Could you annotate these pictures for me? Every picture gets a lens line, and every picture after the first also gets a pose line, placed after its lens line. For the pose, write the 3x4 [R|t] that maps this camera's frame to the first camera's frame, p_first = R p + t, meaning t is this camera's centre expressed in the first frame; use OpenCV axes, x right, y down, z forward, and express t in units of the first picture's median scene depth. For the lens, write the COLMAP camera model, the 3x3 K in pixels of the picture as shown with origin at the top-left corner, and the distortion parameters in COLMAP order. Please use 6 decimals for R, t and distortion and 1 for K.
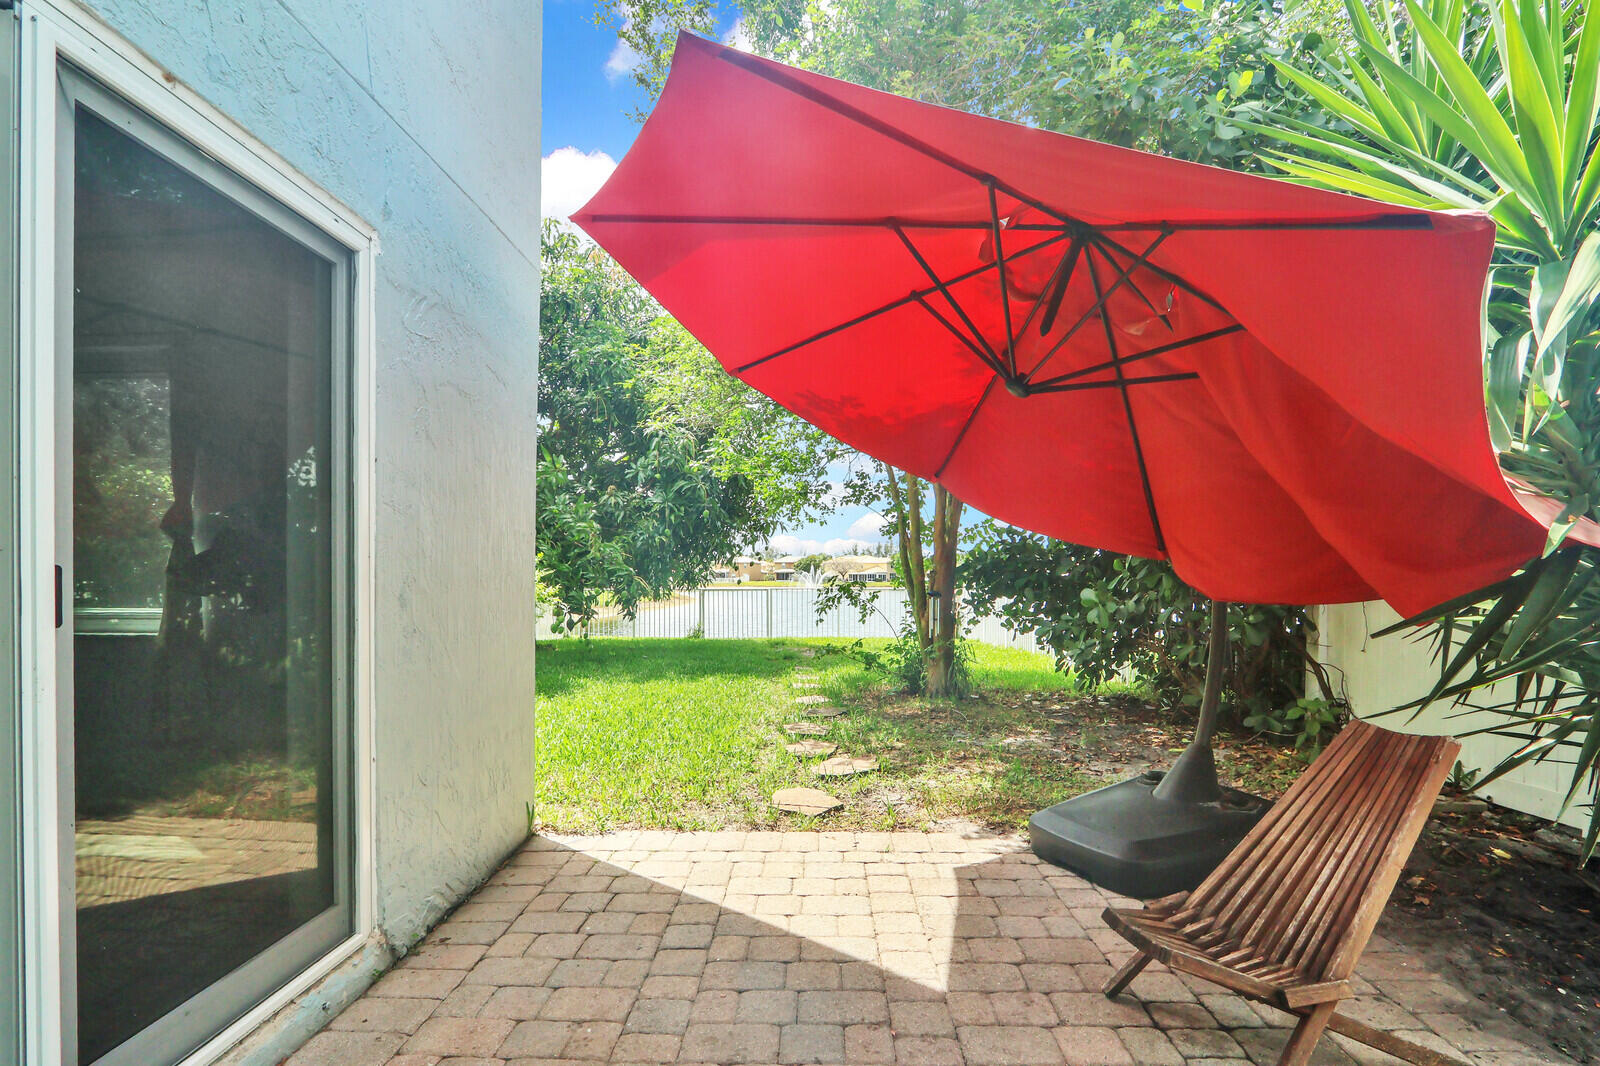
lens RADIAL K [[746.3, 0, 810.1], [0, 746.3, 541.4], [0, 0, 1]] dist [0.000866, 0.000092]
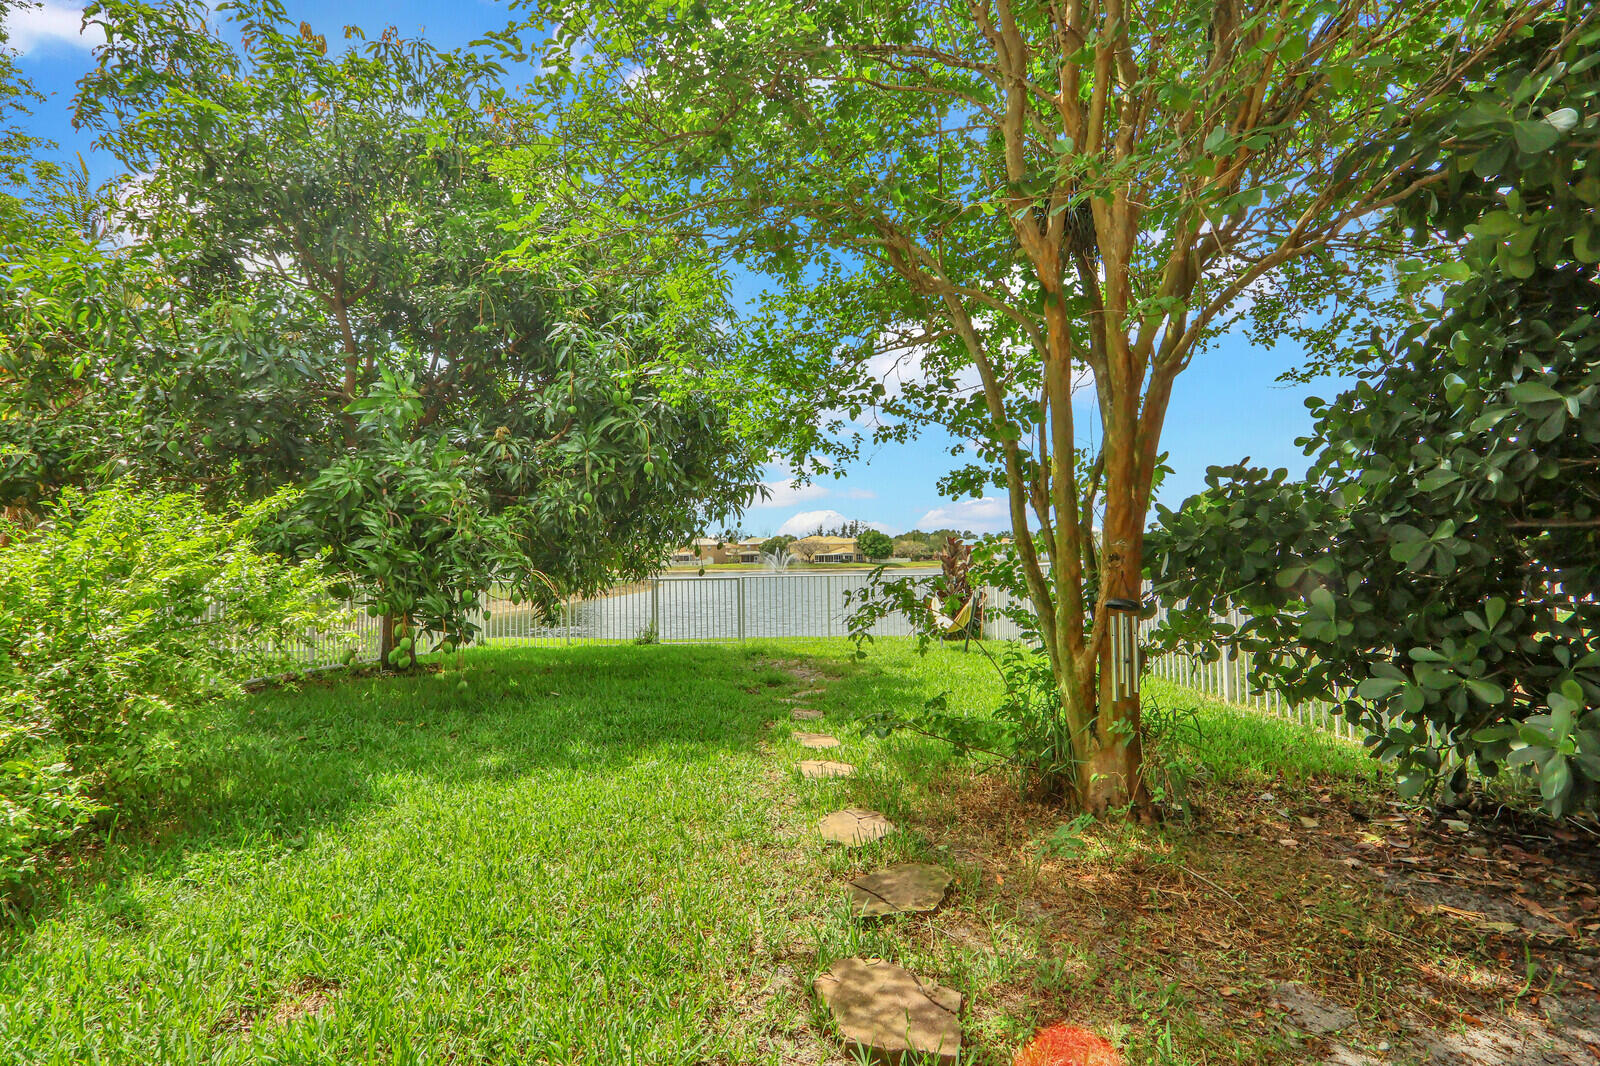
lens RADIAL K [[751.7, 0, 795.9], [0, 751.7, 472.8], [0, 0, 1]] dist [0.000146, -0.000036]
pose [[0.999508, -0.012053, 0.028950, -0.031768], [0.013940, 0.997731, -0.065873, 0.010769], [-0.028090, 0.066245, 0.997408, 0.349742]]
